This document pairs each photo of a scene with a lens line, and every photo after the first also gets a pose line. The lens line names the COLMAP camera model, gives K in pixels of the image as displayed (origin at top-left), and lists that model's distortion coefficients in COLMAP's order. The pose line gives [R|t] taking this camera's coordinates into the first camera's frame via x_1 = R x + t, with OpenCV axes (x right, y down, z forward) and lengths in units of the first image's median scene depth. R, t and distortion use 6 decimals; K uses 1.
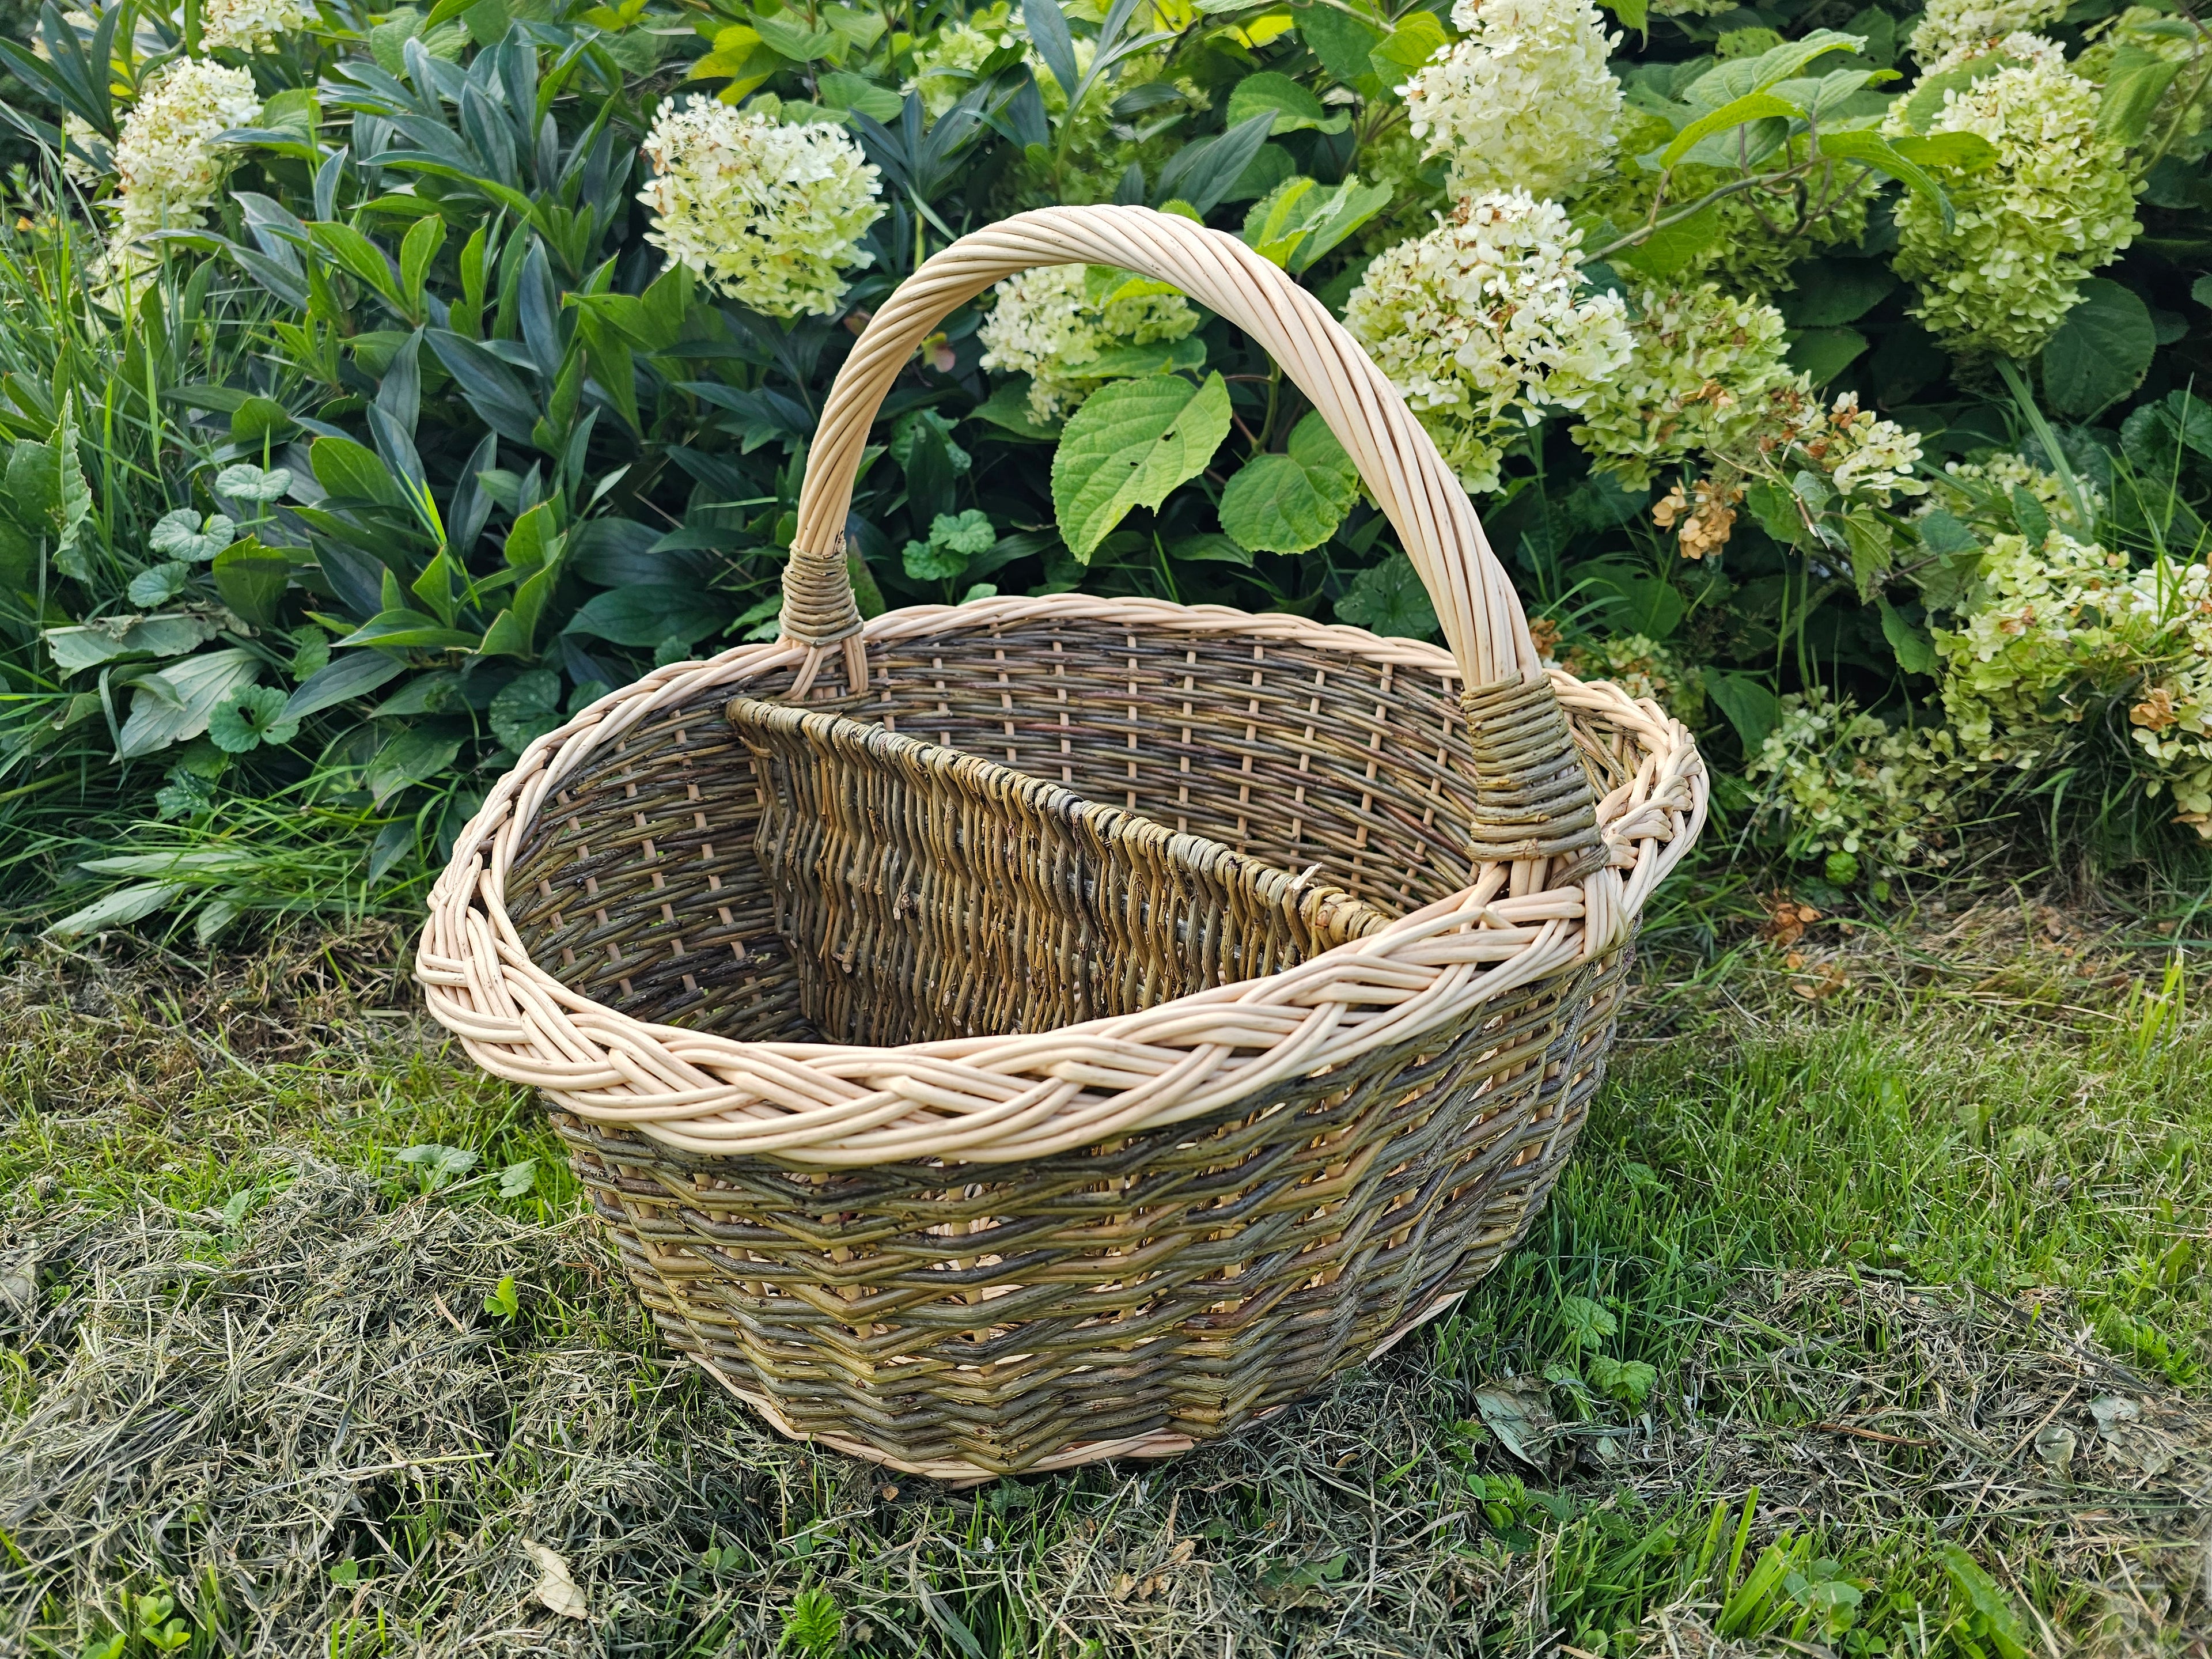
lens RADIAL K [[1522.2, 0, 1107.7], [0, 1522.2, 791.8], [0, 0, 1]] dist [0.029022, -0.042724]
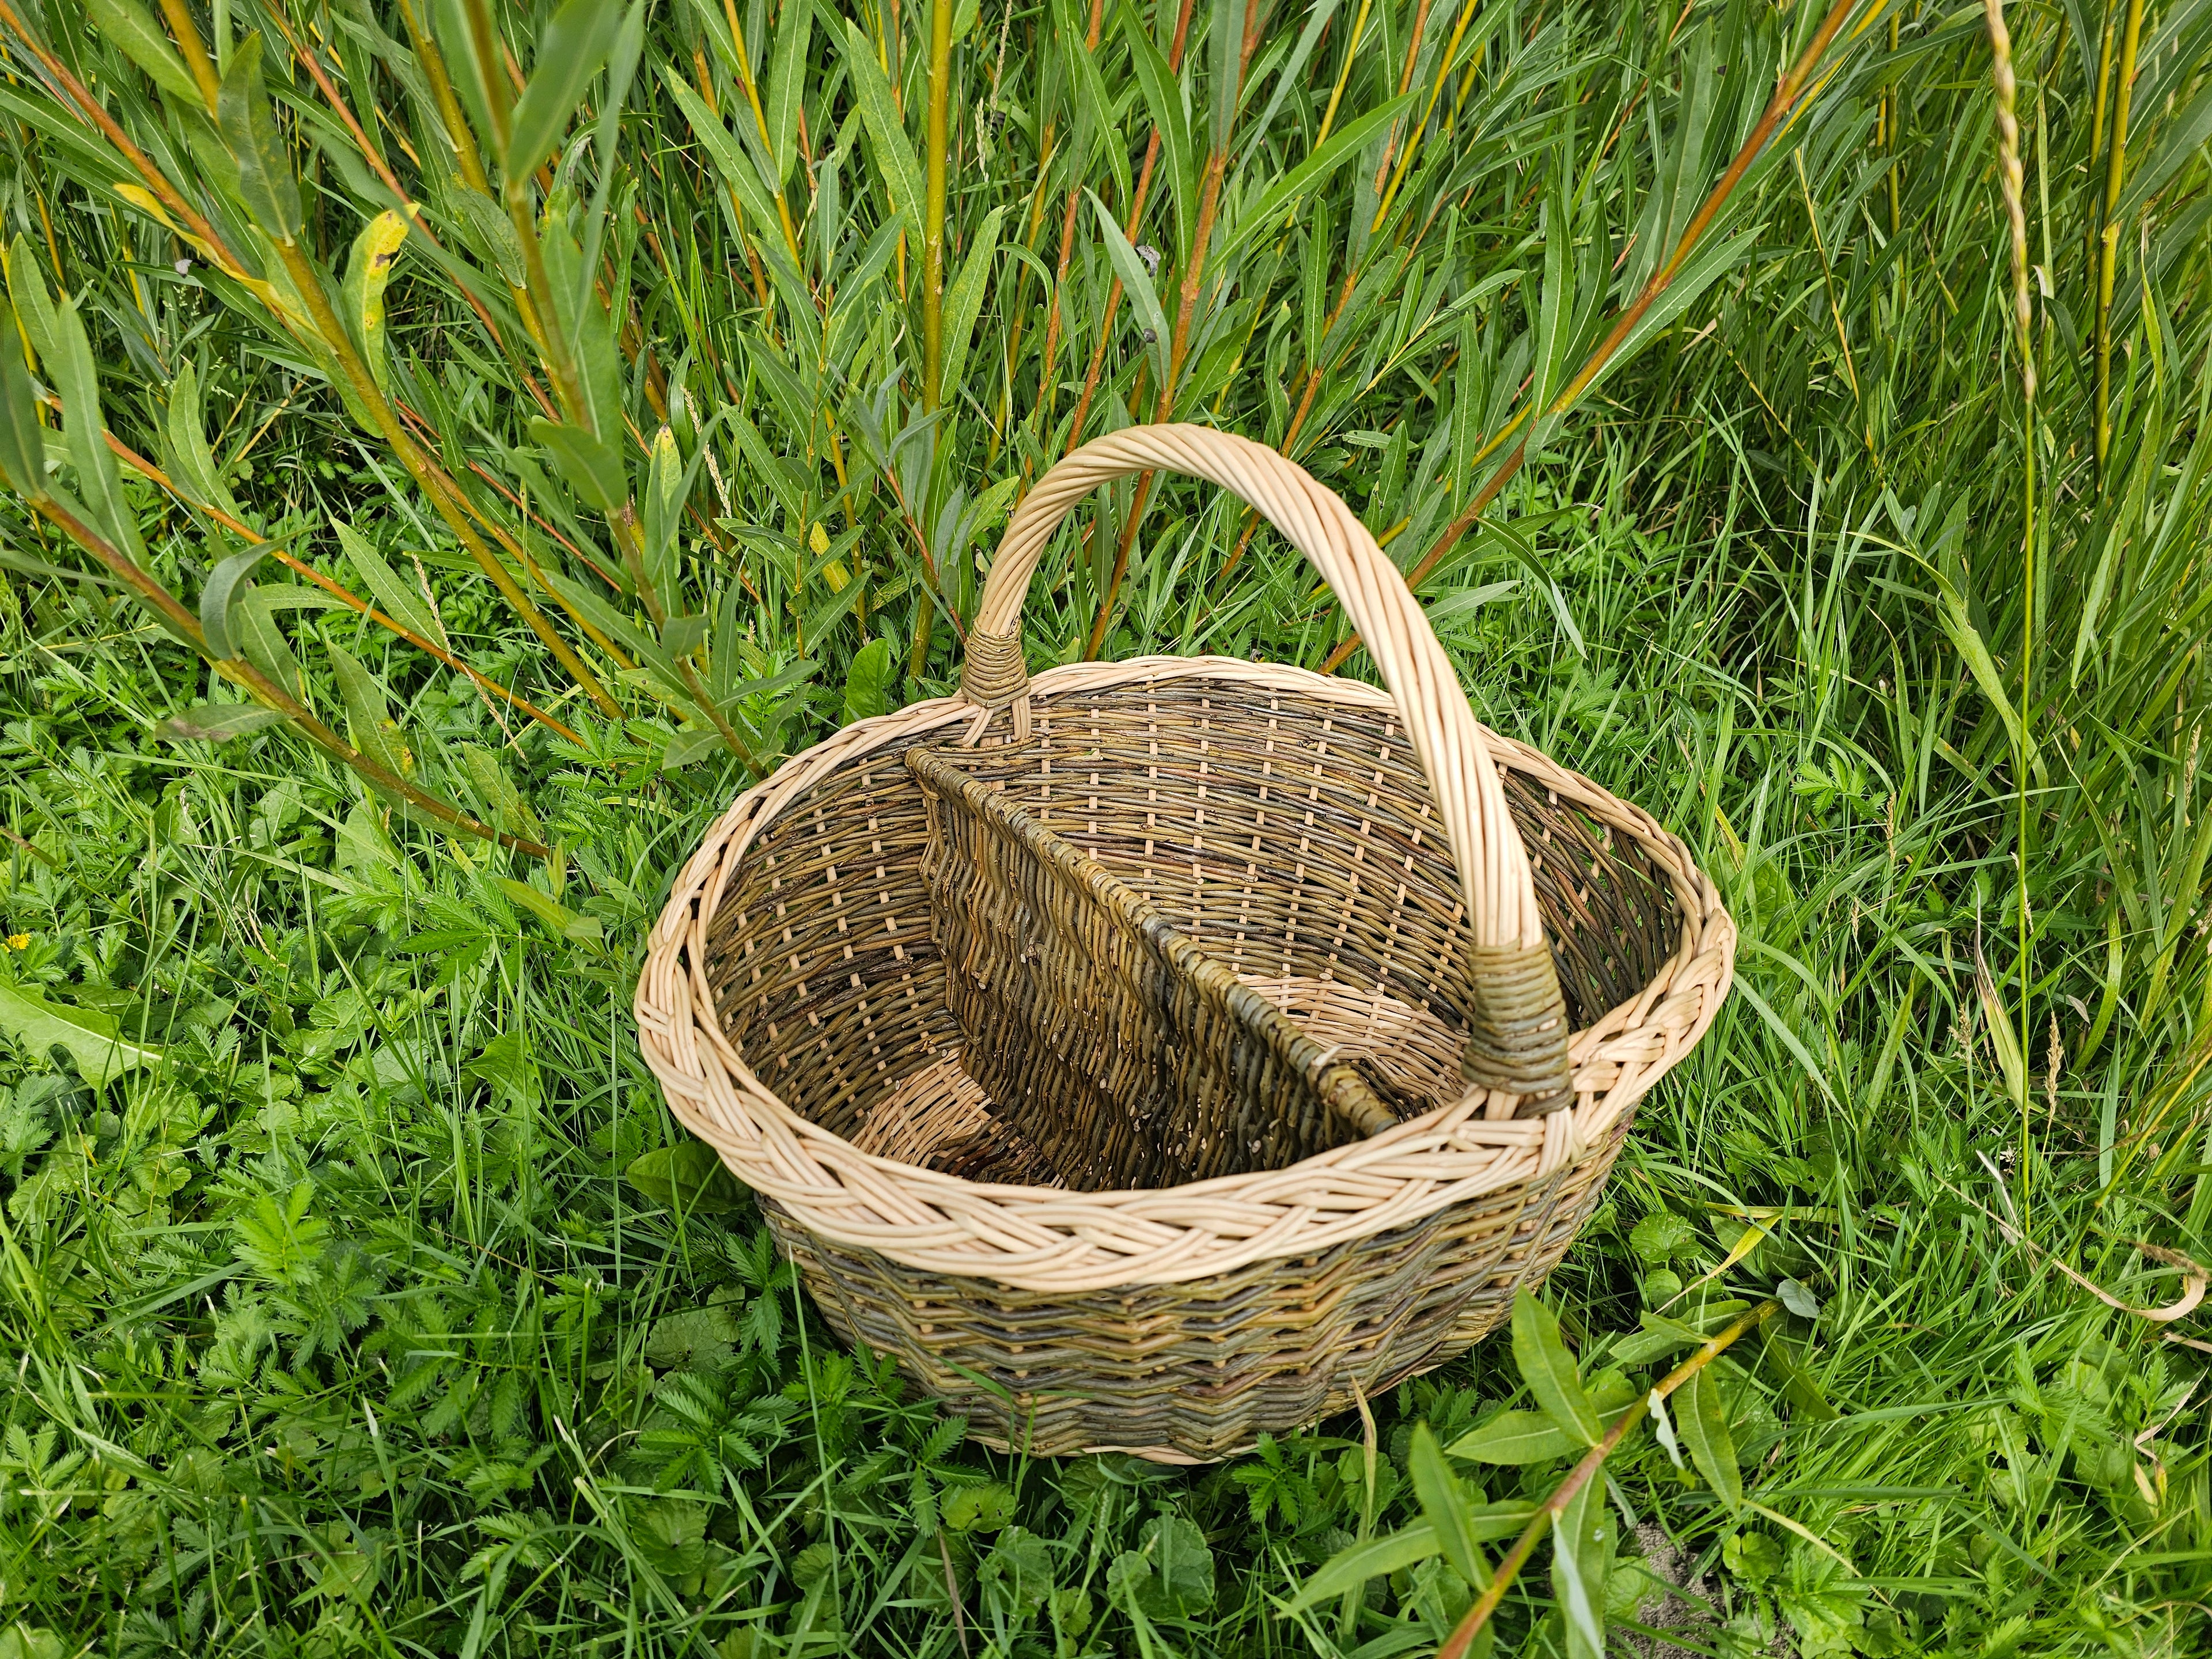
lens RADIAL K [[1522.2, 0, 1087.7], [0, 1522.2, 838.5], [0, 0, 1]] dist [0.029022, -0.042724]
pose [[0.980149, 0.134252, -0.145891, 0.080232], [-0.107929, 0.978565, 0.175389, -0.255548], [0.166310, -0.156161, 0.973630, -0.152126]]
